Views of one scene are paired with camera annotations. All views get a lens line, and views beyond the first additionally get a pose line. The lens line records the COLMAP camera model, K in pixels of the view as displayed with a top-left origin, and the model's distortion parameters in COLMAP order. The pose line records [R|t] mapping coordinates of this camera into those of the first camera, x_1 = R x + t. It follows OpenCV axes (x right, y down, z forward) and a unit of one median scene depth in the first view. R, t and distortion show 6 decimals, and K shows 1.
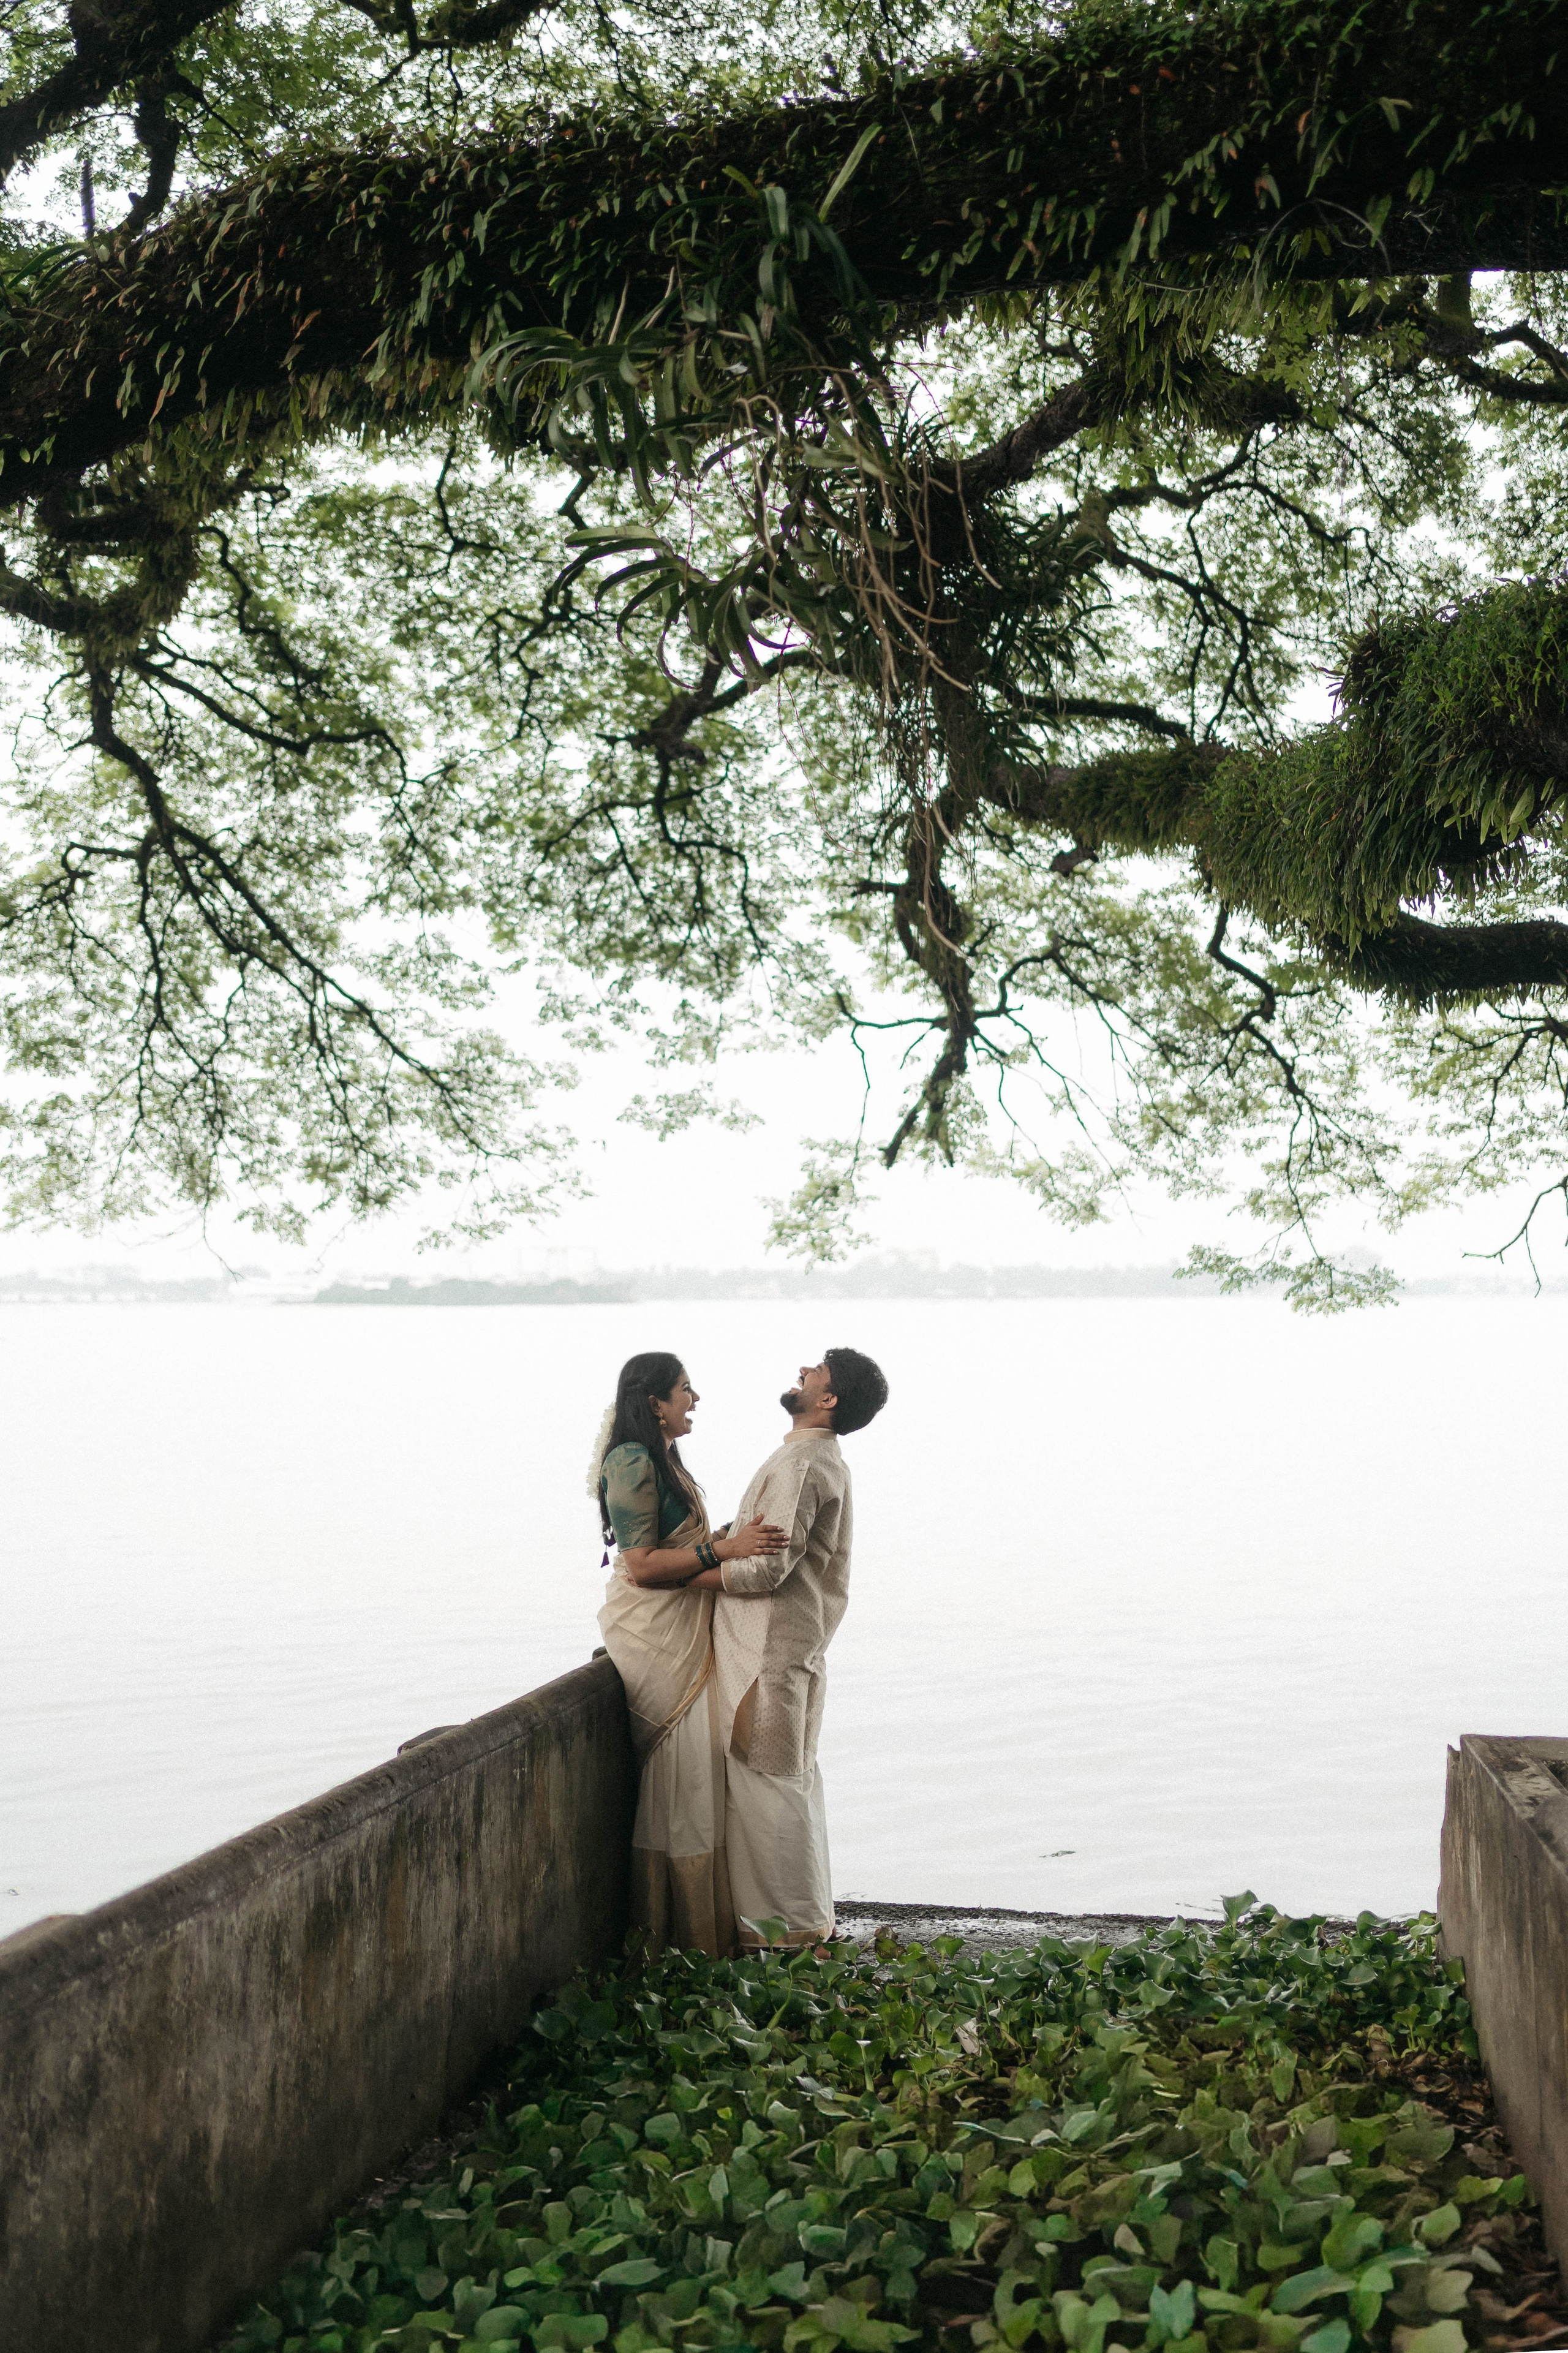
lens RADIAL K [[3299.8, 0, 784.0], [0, 3299.8, 1176.5], [0, 0, 1]] dist [-0.013831, 0.031821]
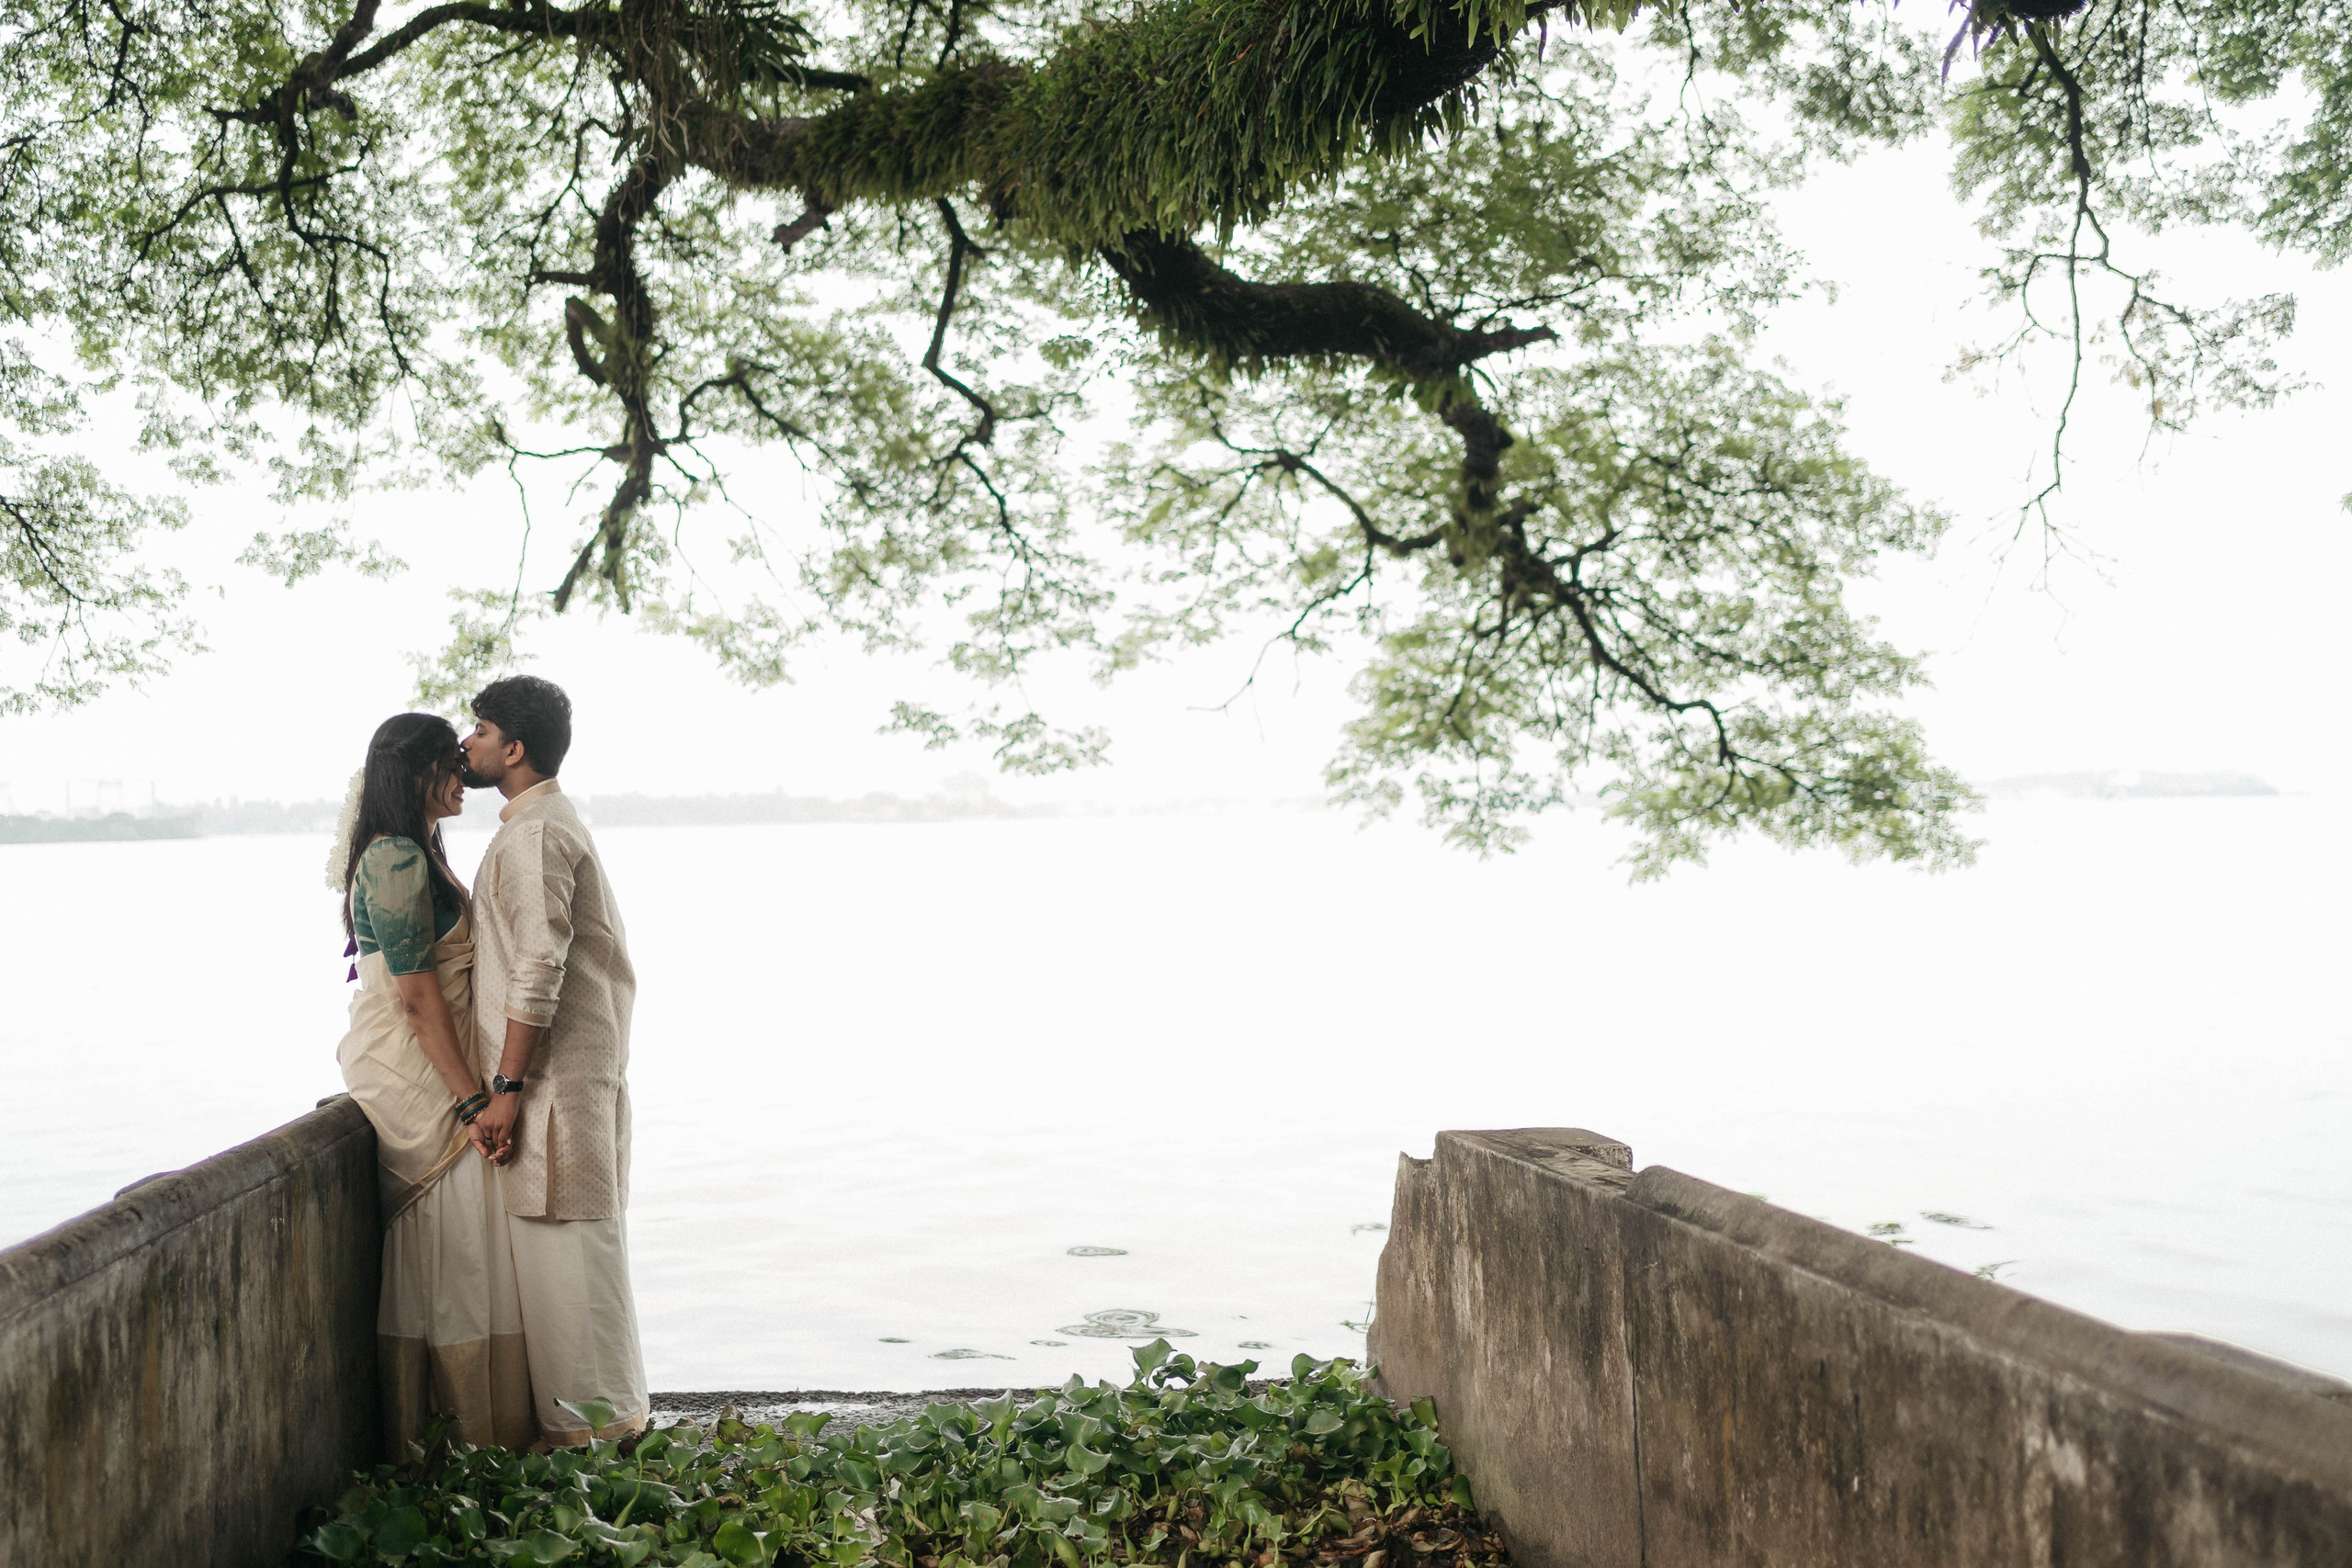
lens RADIAL K [[3298.3, 0, 1175.5], [0, 3298.3, 927.5], [0, 0, 1]] dist [-0.013831, 0.031821]
pose [[0.968194, -0.020139, 0.249387, -0.029631], [0.005745, 0.998282, 0.058314, 0.030059], [-0.250133, -0.055026, 0.966646, 0.092329]]
